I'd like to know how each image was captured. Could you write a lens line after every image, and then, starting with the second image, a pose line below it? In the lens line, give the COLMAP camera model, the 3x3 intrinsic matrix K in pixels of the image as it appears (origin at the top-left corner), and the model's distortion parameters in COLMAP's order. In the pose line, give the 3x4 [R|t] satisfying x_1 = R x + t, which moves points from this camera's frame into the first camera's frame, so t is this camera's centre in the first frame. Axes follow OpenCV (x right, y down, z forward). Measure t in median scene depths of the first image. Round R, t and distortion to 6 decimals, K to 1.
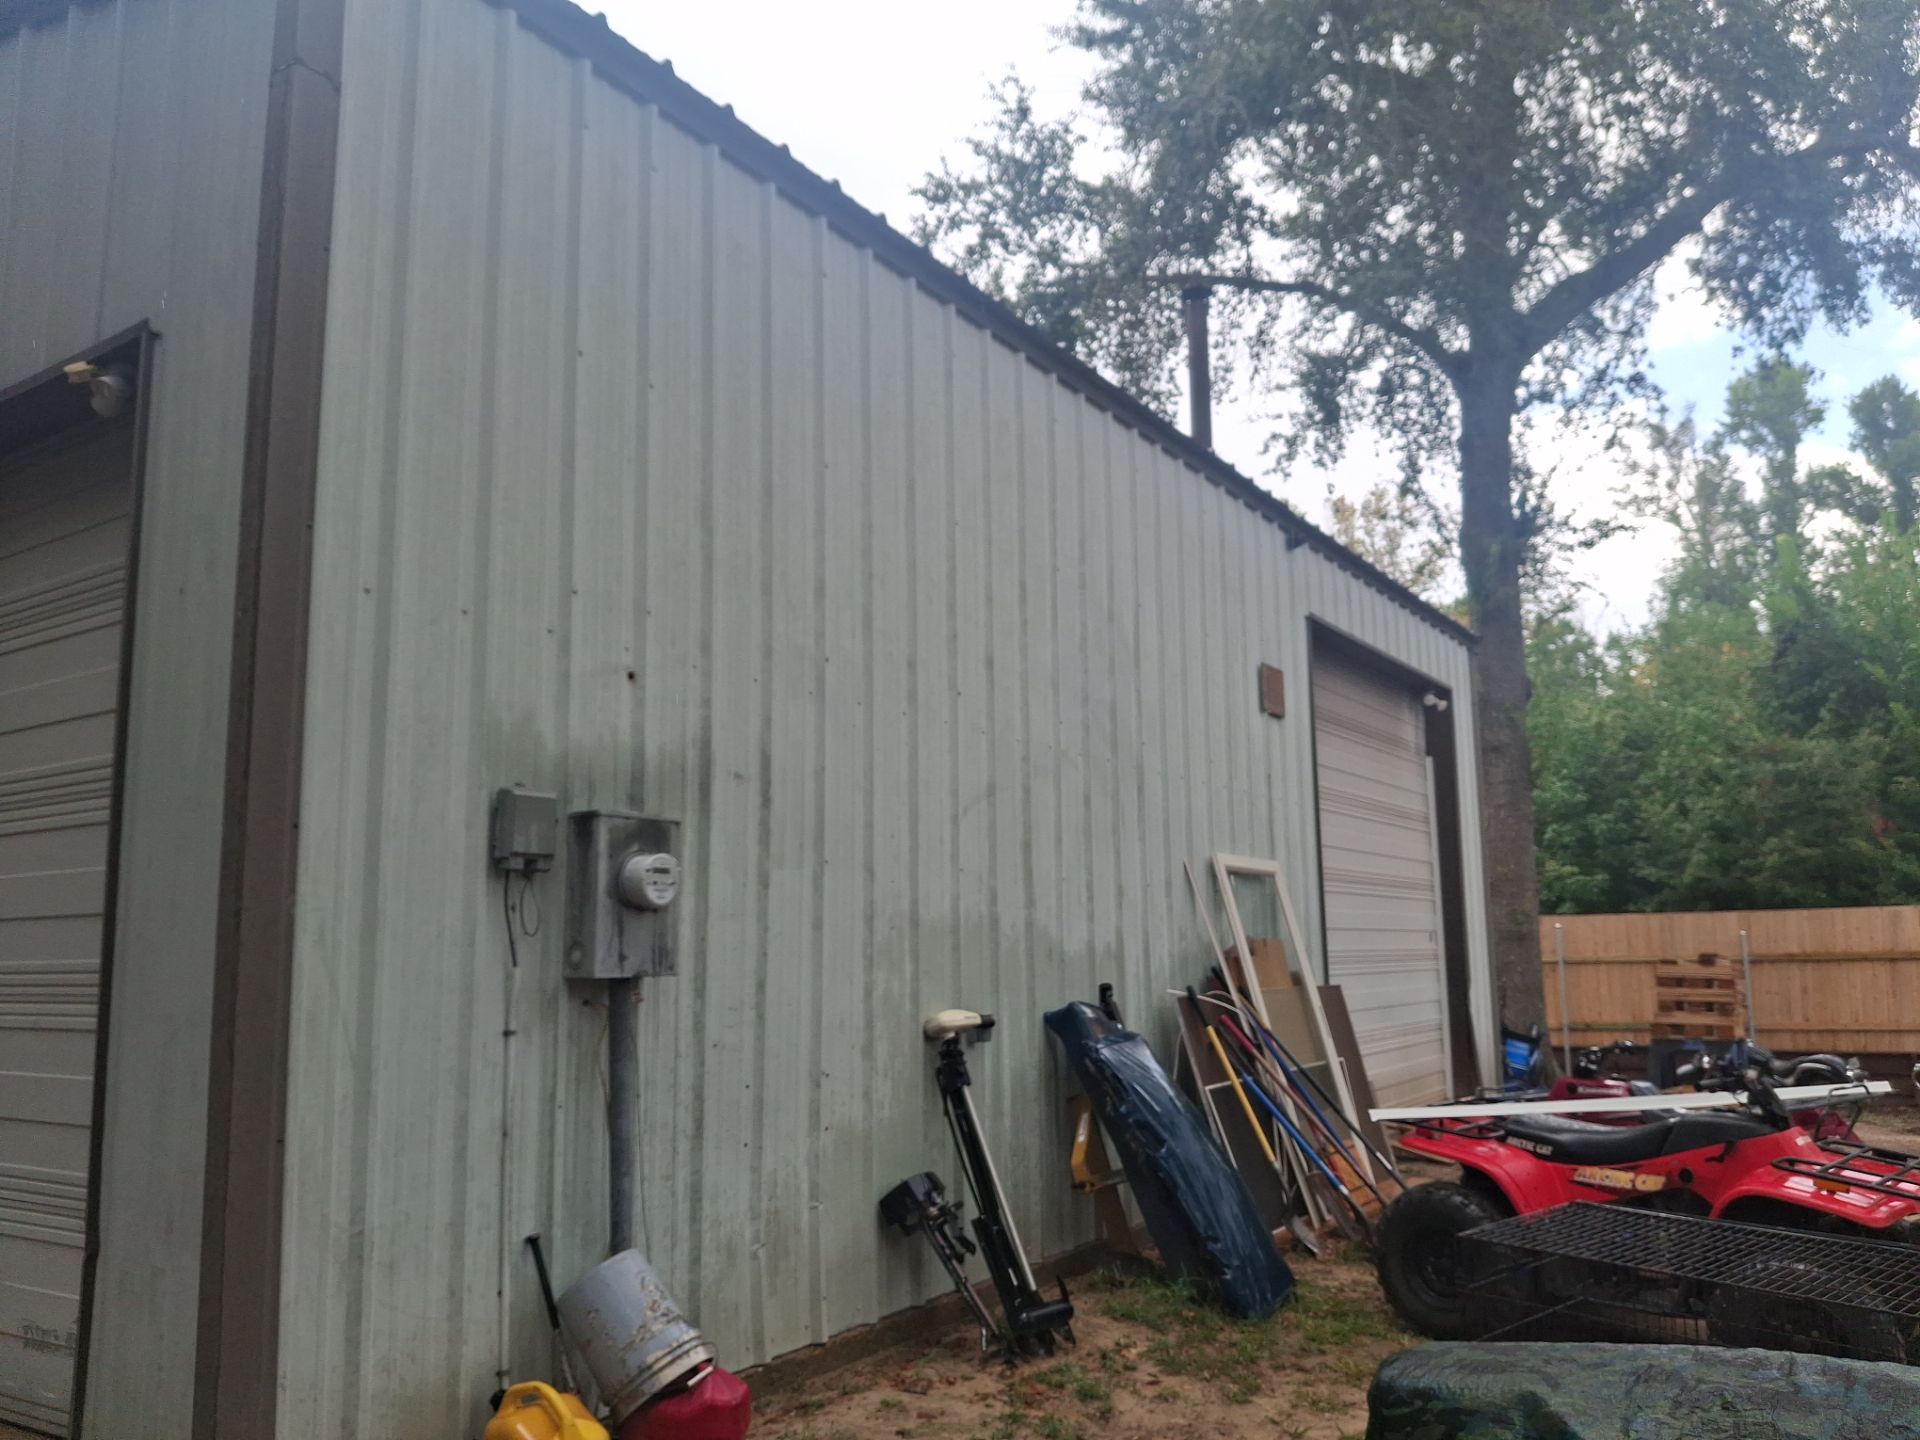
lens RADIAL K [[1425.9, 0, 960.8], [0, 1425.9, 726.5], [0, 0, 1]] dist [0.079741, -0.154680]
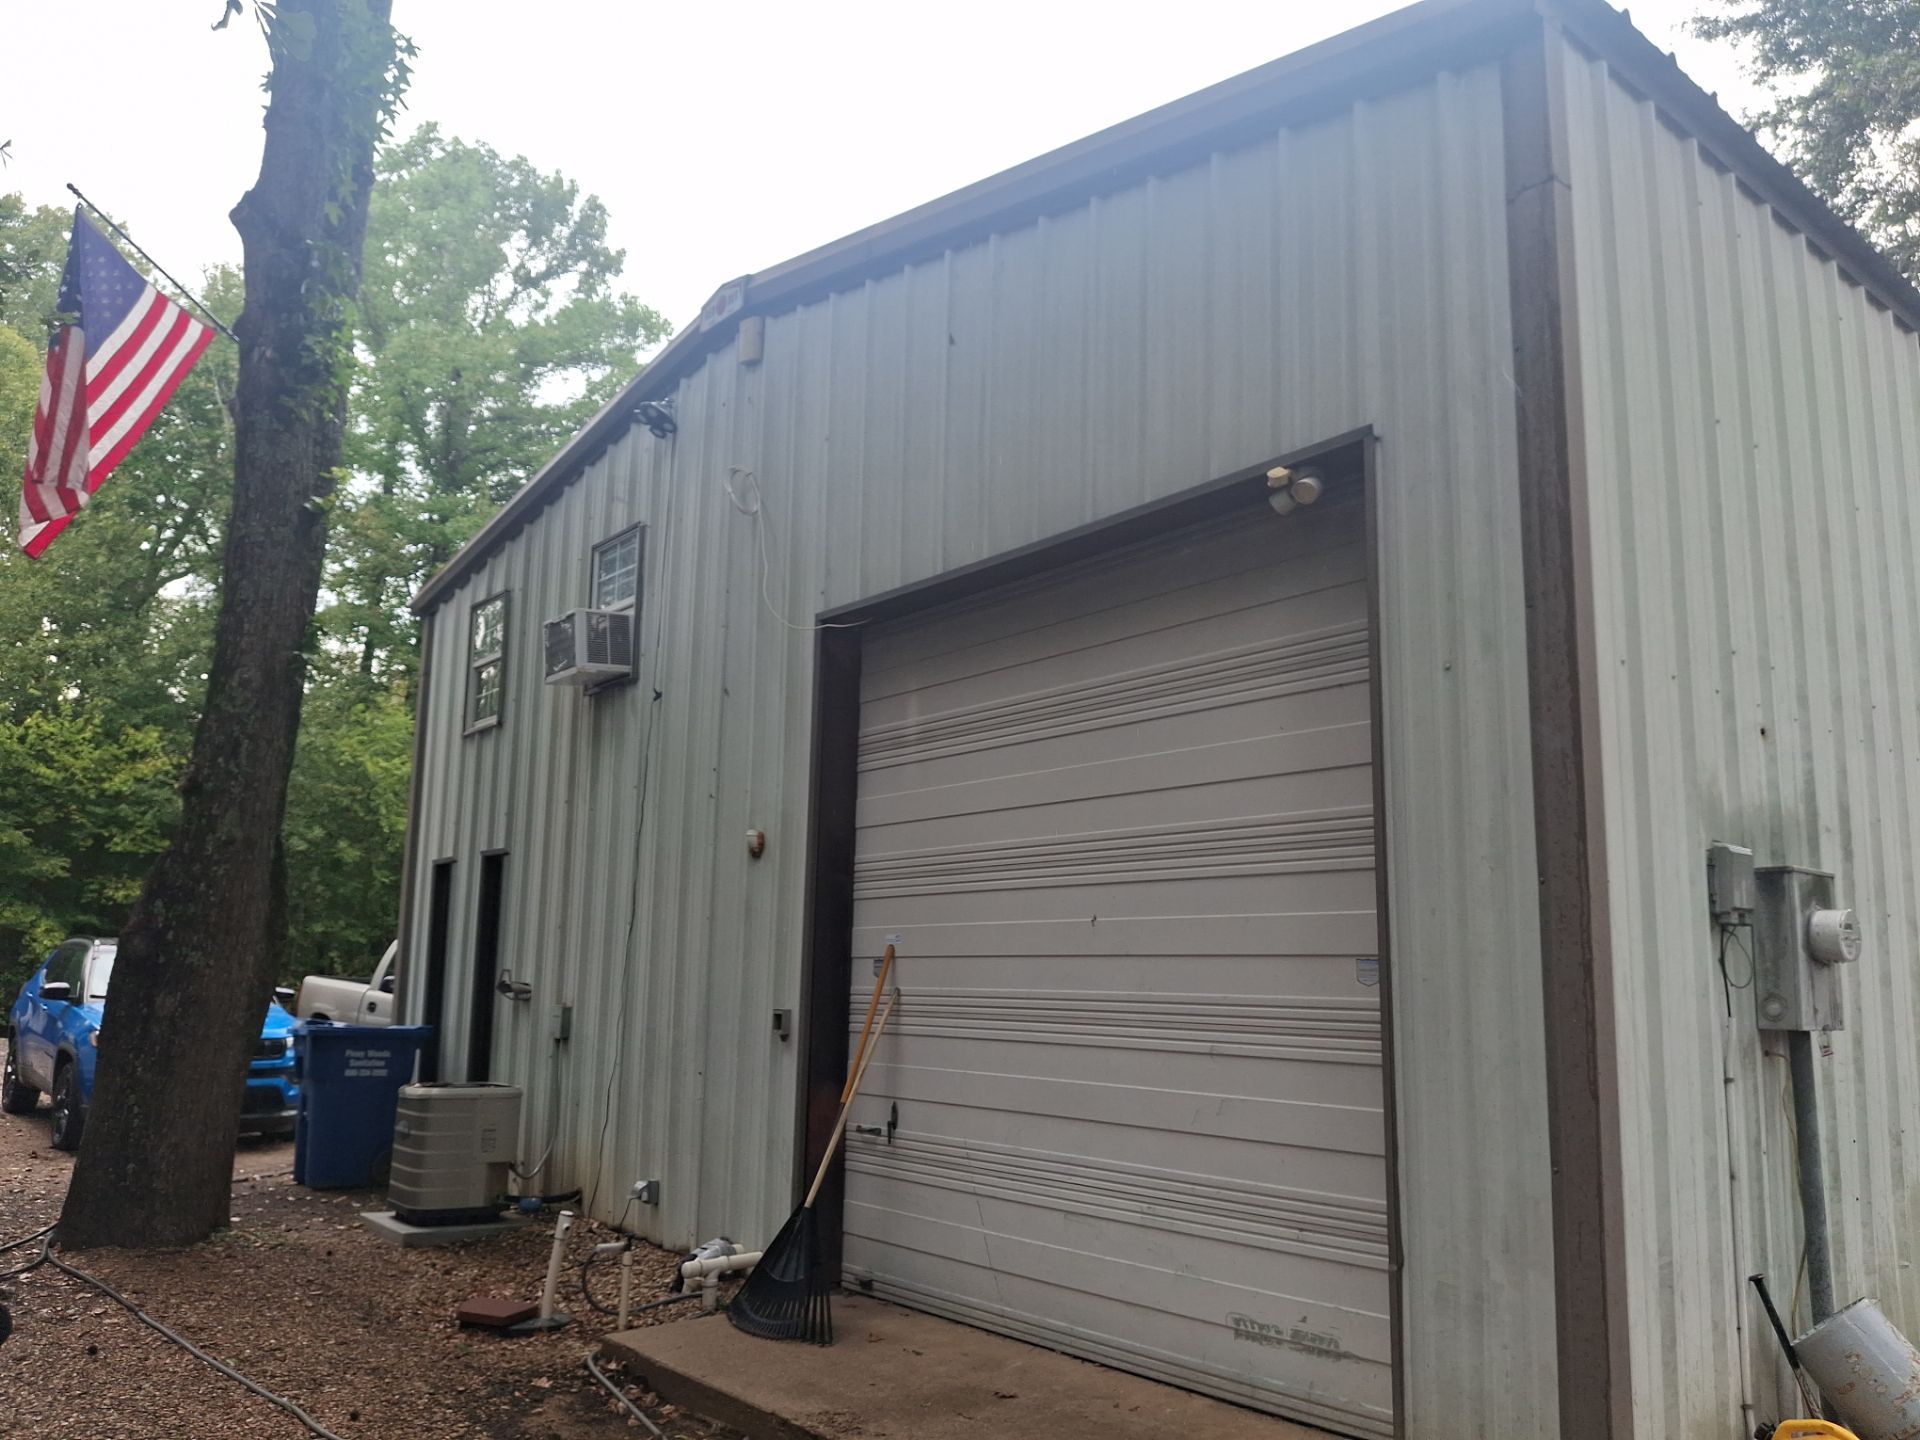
lens RADIAL K [[1435.3, 0, 983.7], [0, 1435.3, 713.9], [0, 0, 1]] dist [0.030679, -0.086248]
pose [[0.957353, -0.018224, -0.288346, -0.474000], [0.010164, 0.999515, -0.029424, -0.024328], [0.288743, 0.025238, 0.957074, -0.141694]]
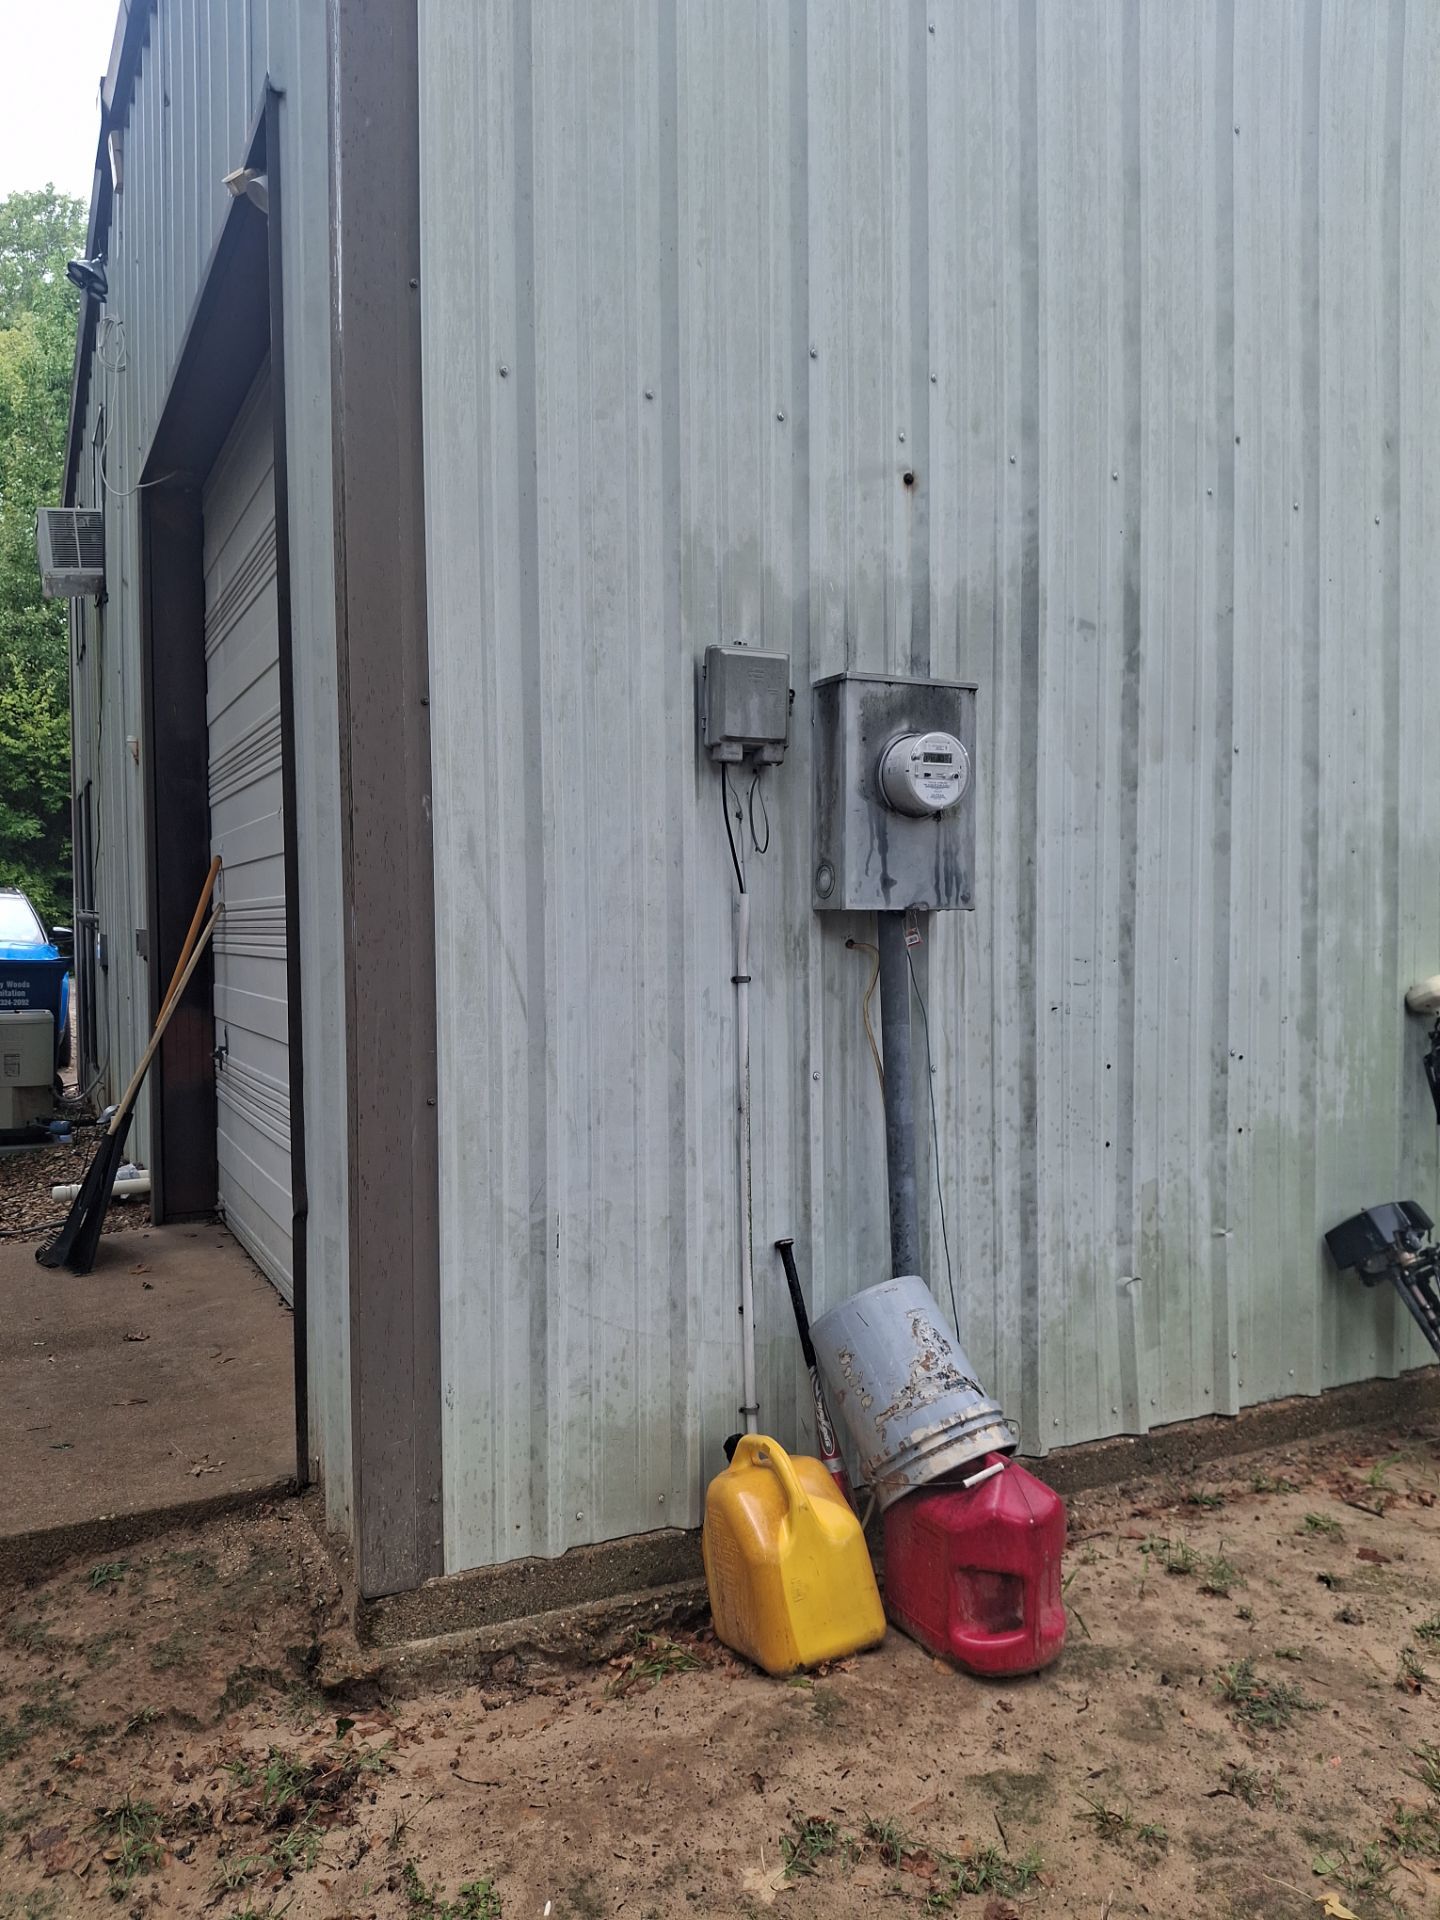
lens RADIAL K [[1425.9, 0, 698.1], [0, 1425.9, 949.1], [0, 0, 1]] dist [0.079741, -0.154680]
pose [[0.863019, 0.023044, -0.504646, 0.037003], [0.070477, 0.983698, 0.165445, 0.066139], [0.500232, -0.178348, 0.847325, 0.328831]]
